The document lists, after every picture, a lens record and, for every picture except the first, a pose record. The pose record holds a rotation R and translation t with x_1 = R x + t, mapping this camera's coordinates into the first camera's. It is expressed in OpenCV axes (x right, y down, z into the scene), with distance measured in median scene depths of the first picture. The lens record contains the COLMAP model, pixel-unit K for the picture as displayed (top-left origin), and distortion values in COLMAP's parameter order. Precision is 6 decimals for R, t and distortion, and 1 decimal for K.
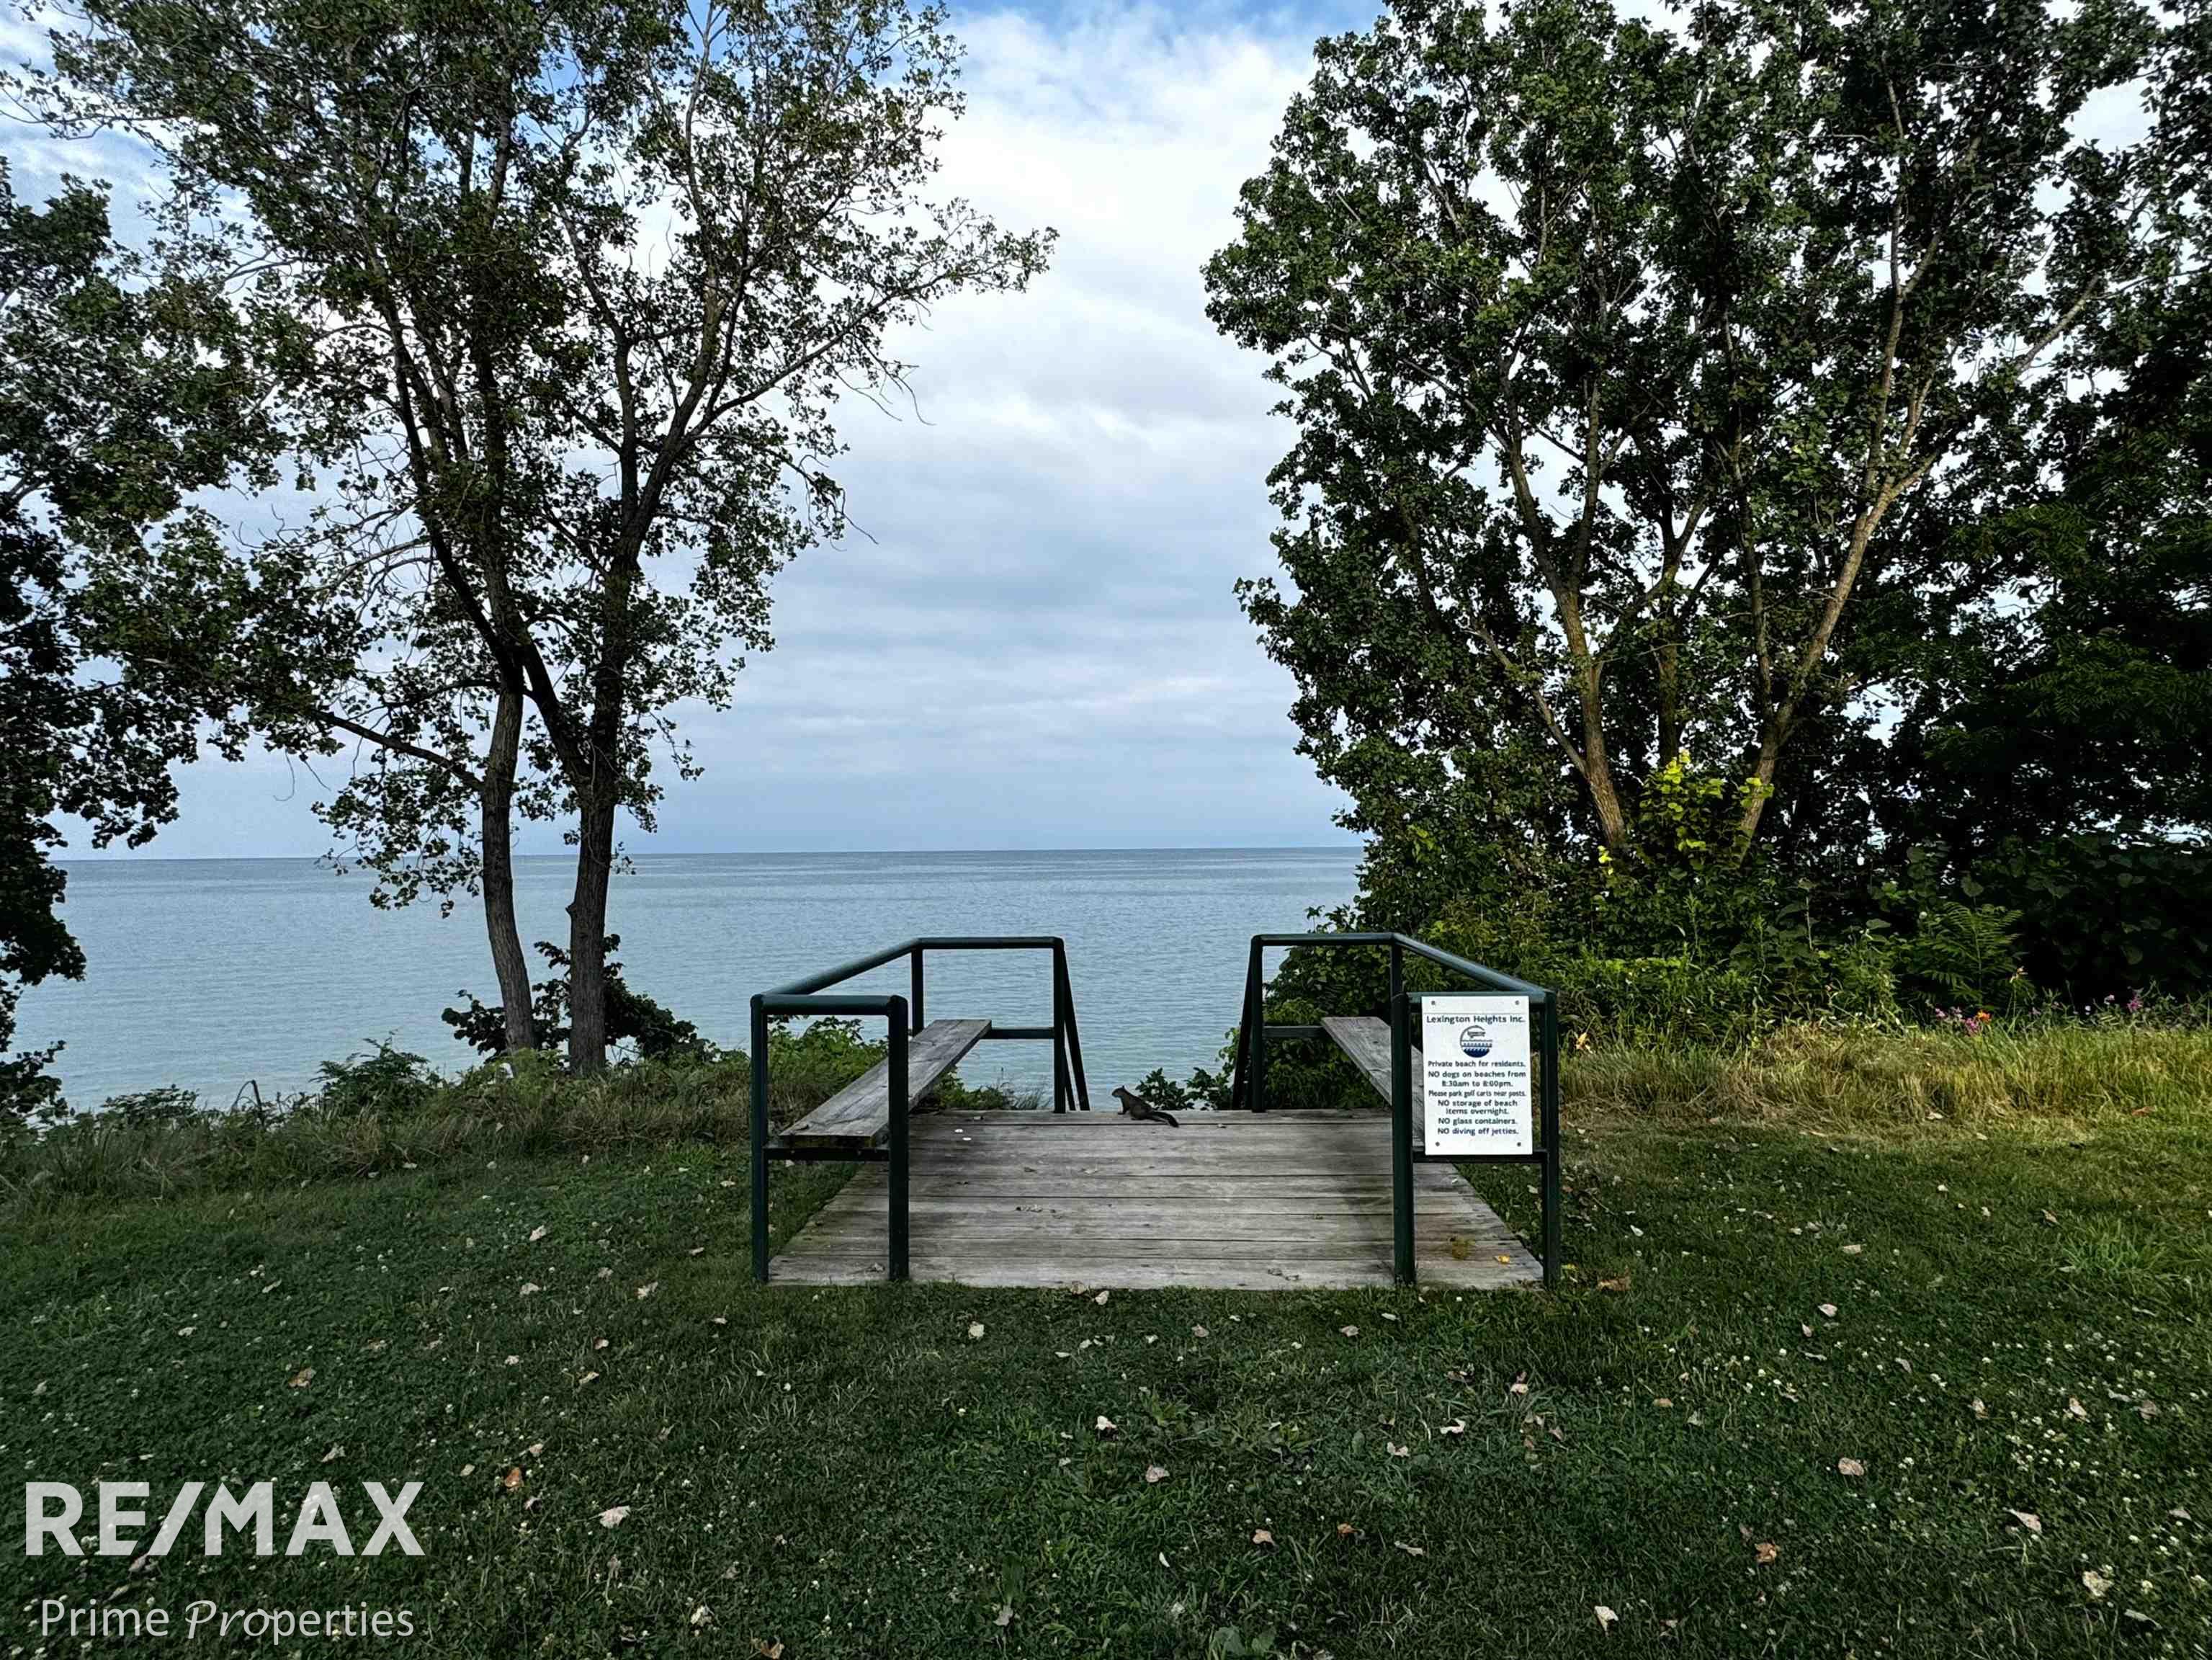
lens RADIAL K [[1194.1, 0, 1106.0], [0, 1194.1, 830.0], [0, 0, 1]] dist [-0.001505, -0.000458]
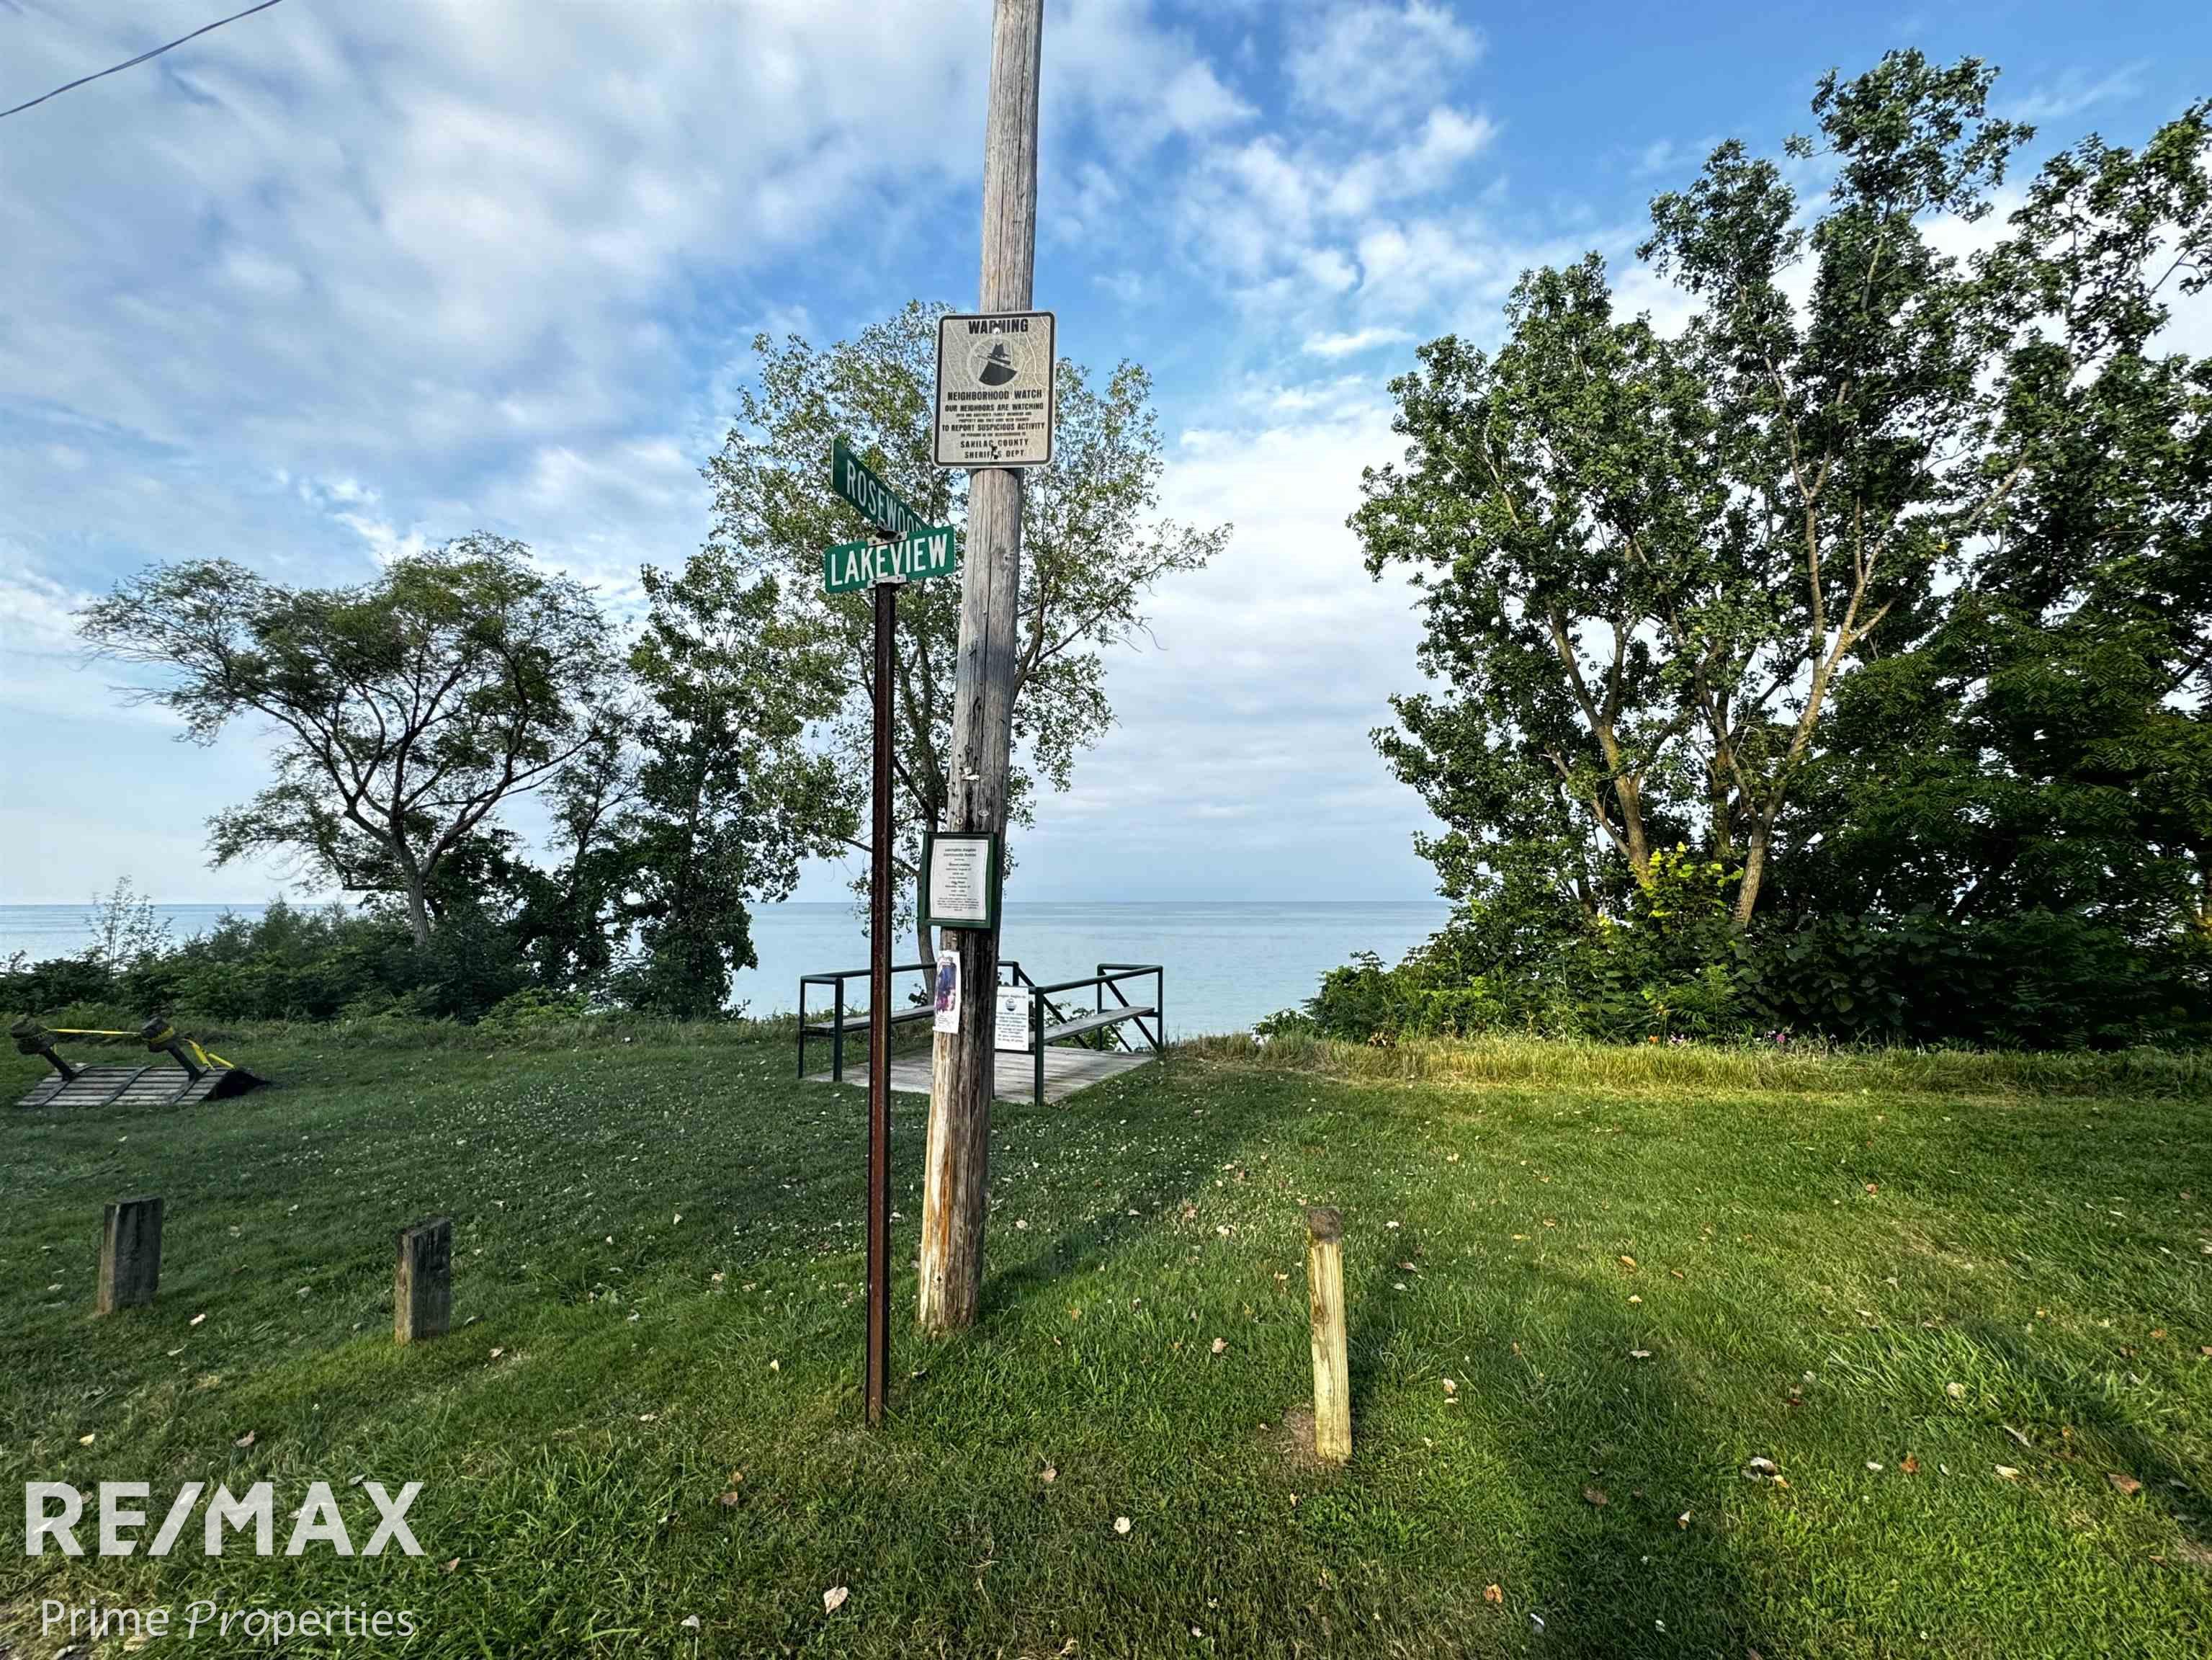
lens RADIAL K [[879.1, 0, 1103.3], [0, 879.1, 843.4], [0, 0, 1]] dist [-0.000827, 0.000233]
pose [[0.921549, -0.016342, -0.387917, 0.258724], [-0.002022, 0.998898, -0.046886, -0.017812], [0.388256, 0.043992, 0.920501, -0.144325]]
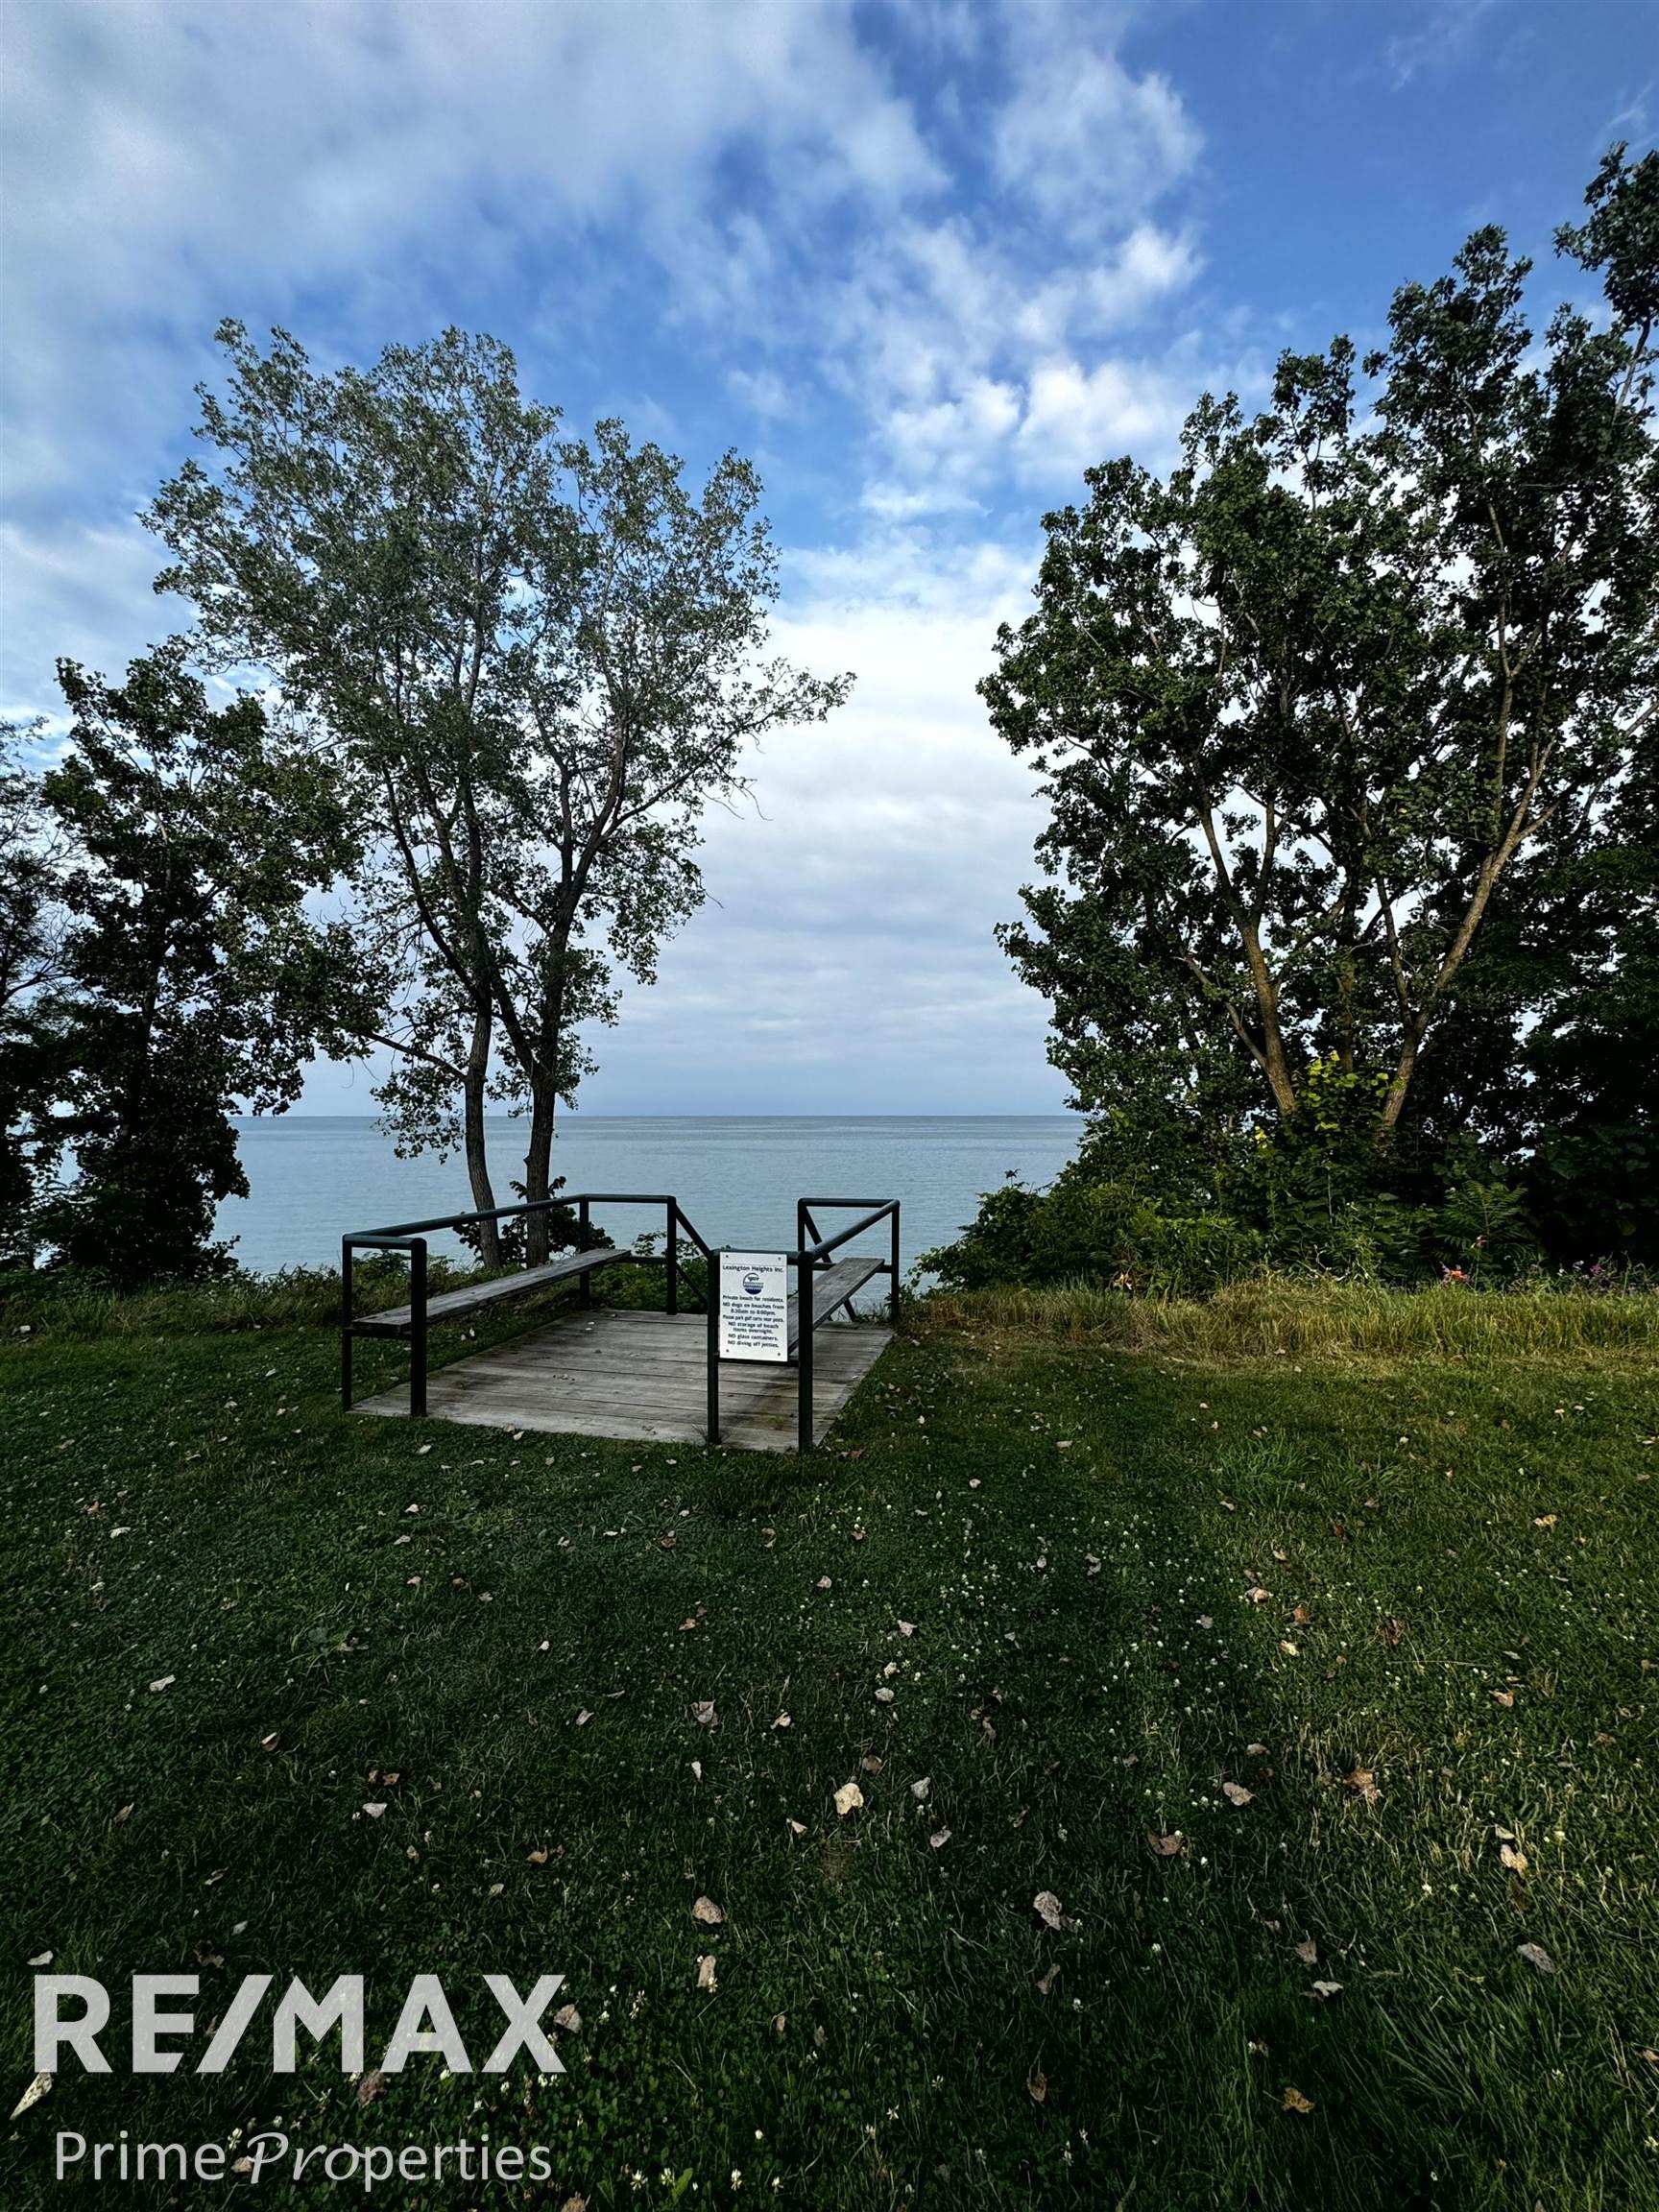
lens RADIAL K [[879.0, 0, 829.2], [0, 879.0, 1118.9], [0, 0, 1]] dist [-0.000827, 0.000233]
pose [[0.982852, 0.010607, -0.184090, 0.125733], [-0.006856, 0.999756, 0.021004, -0.010994], [0.184268, -0.019382, 0.982685, -0.011654]]
